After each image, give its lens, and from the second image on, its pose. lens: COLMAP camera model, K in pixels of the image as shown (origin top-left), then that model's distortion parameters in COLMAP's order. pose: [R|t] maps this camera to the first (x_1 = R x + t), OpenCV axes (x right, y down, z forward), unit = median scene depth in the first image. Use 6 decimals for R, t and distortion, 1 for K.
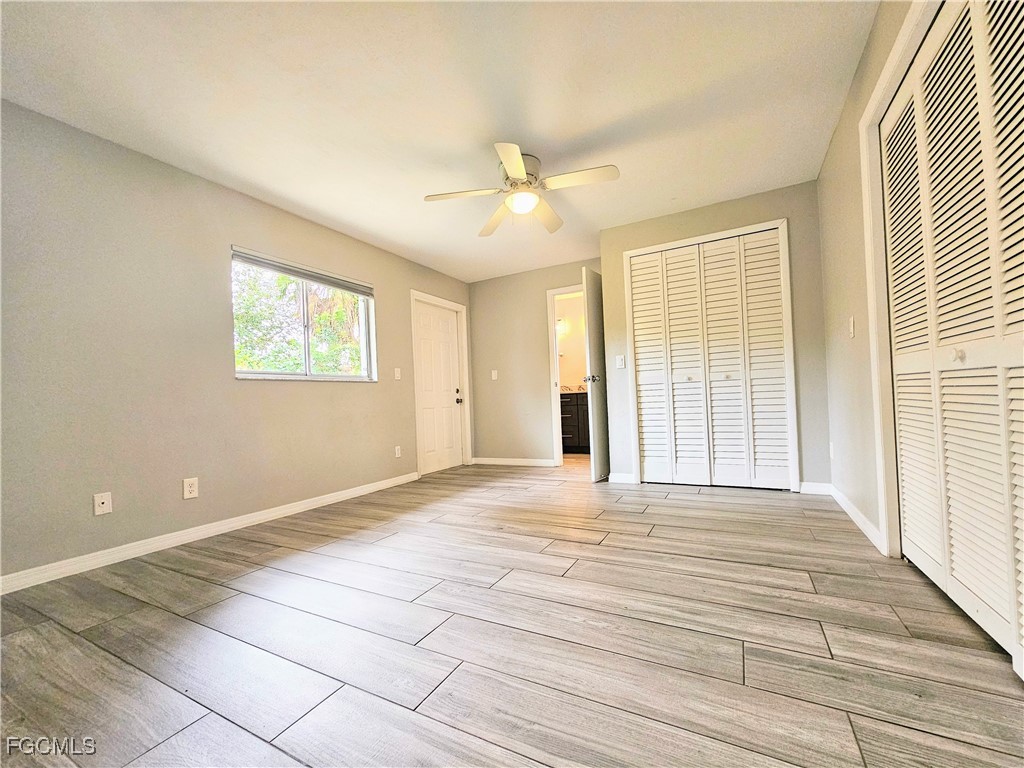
lens RADIAL K [[419.5, 0, 512.4], [0, 419.5, 395.1], [0, 0, 1]] dist [-0.004988, 0.004018]
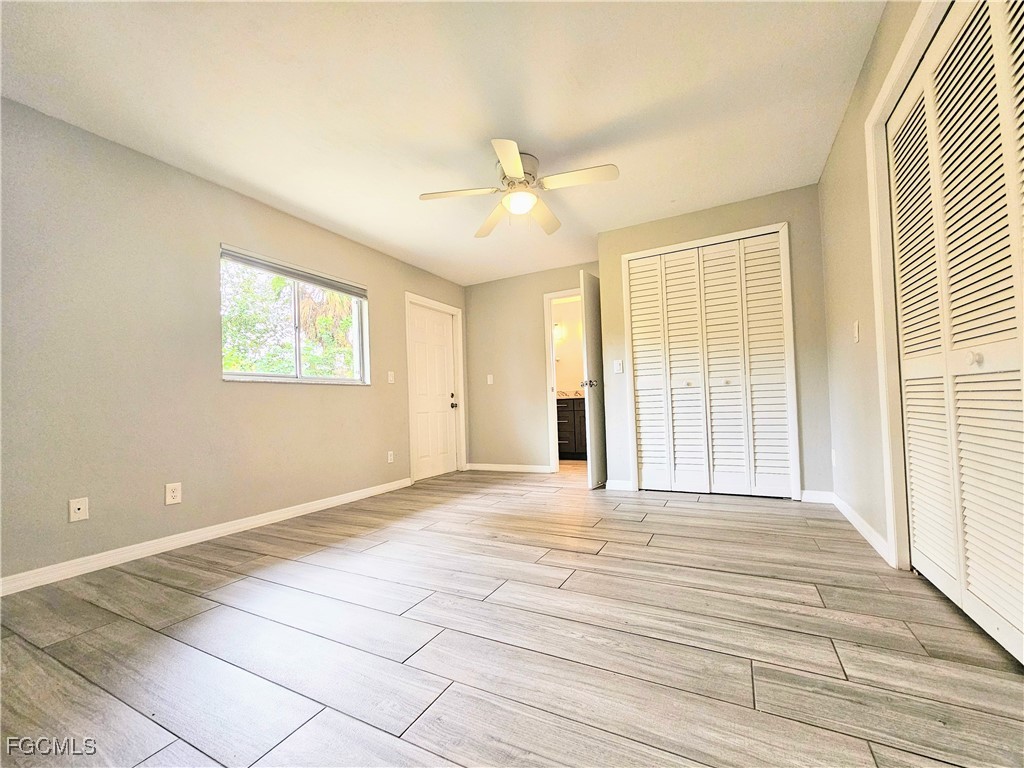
lens RADIAL K [[419.5, 0, 512.4], [0, 419.5, 395.1], [0, 0, 1]] dist [-0.004988, 0.004018]
pose [[0.999920, 0.007107, 0.010418, -0.000415], [-0.006960, 0.999877, -0.014048, 0.004587], [-0.010517, 0.013974, 0.999847, 0.030118]]
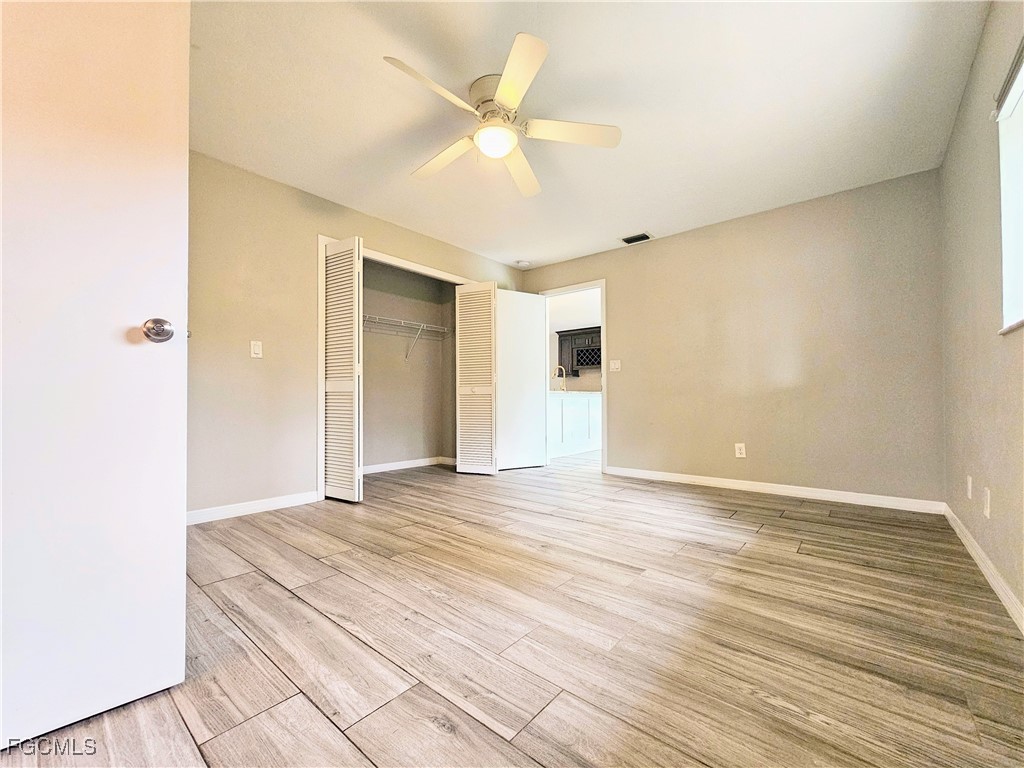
lens RADIAL K [[419.5, 0, 512.4], [0, 419.5, 395.1], [0, 0, 1]] dist [-0.004988, 0.004018]
pose [[-0.978254, 0.045557, 0.202343, -0.163797], [0.040188, 0.998724, -0.030567, 0.038513], [-0.203478, -0.021771, -0.978838, 2.000965]]
